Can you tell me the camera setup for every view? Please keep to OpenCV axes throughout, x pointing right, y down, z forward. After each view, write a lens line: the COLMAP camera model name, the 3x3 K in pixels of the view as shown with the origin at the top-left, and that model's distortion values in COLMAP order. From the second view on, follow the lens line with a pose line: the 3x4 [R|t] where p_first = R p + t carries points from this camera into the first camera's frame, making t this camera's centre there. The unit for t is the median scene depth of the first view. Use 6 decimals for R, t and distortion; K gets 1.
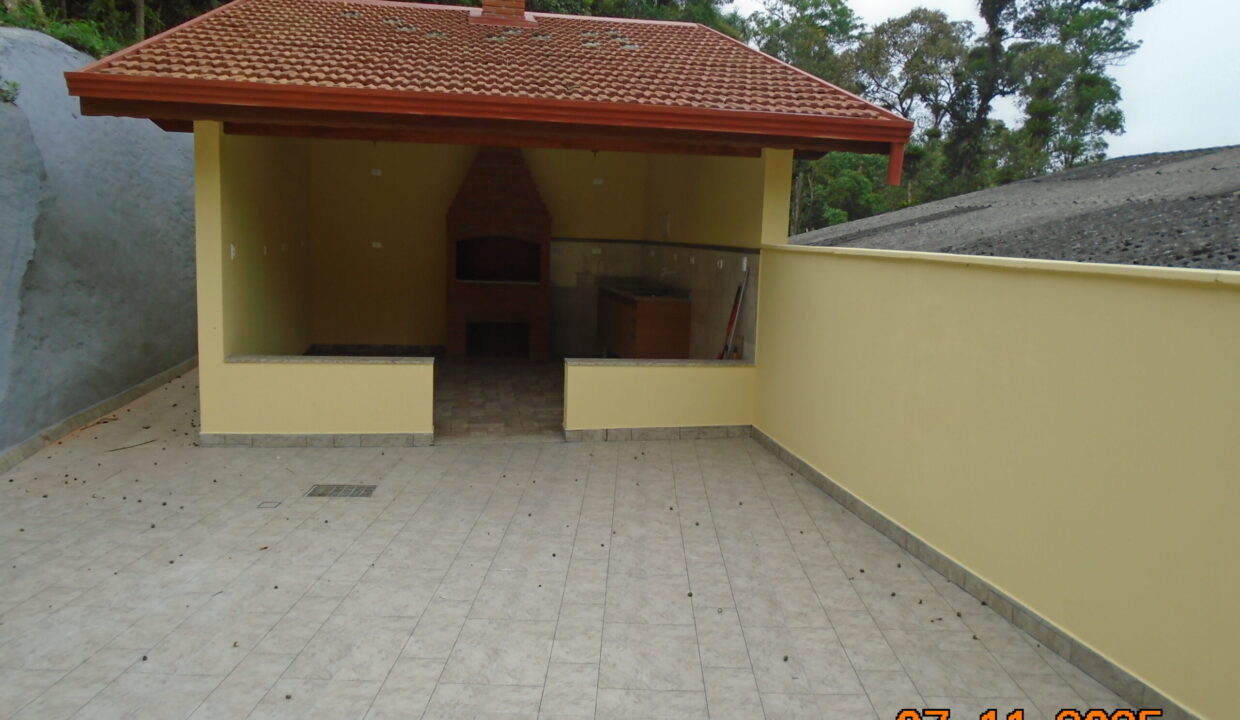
lens RADIAL K [[1010.7, 0, 620.0], [0, 1010.7, 360.0], [0, 0, 1]] dist [0.071630, -0.001209]
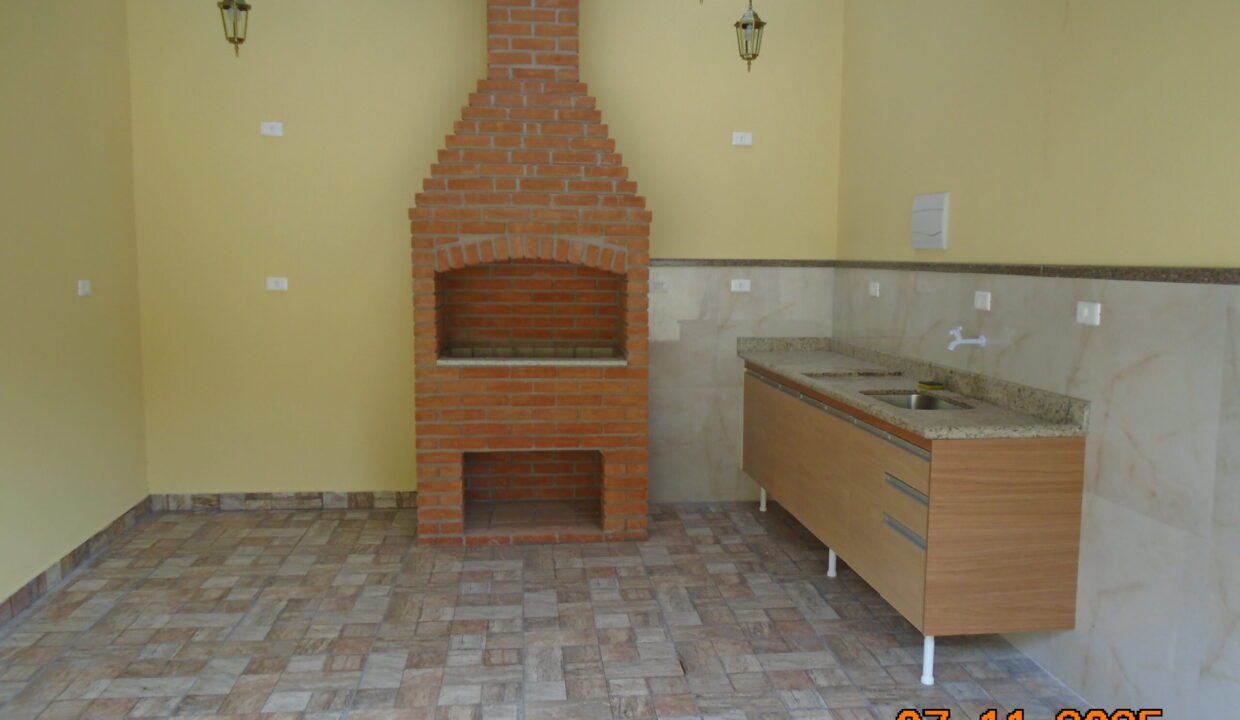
lens RADIAL K [[1010.7, 0, 620.0], [0, 1010.7, 360.0], [0, 0, 1]] dist [0.071630, -0.001209]
pose [[0.997721, -0.017789, -0.065089, -0.052153], [0.016402, 0.999628, -0.021785, -0.065955], [0.065452, 0.020667, 0.997642, 0.548082]]
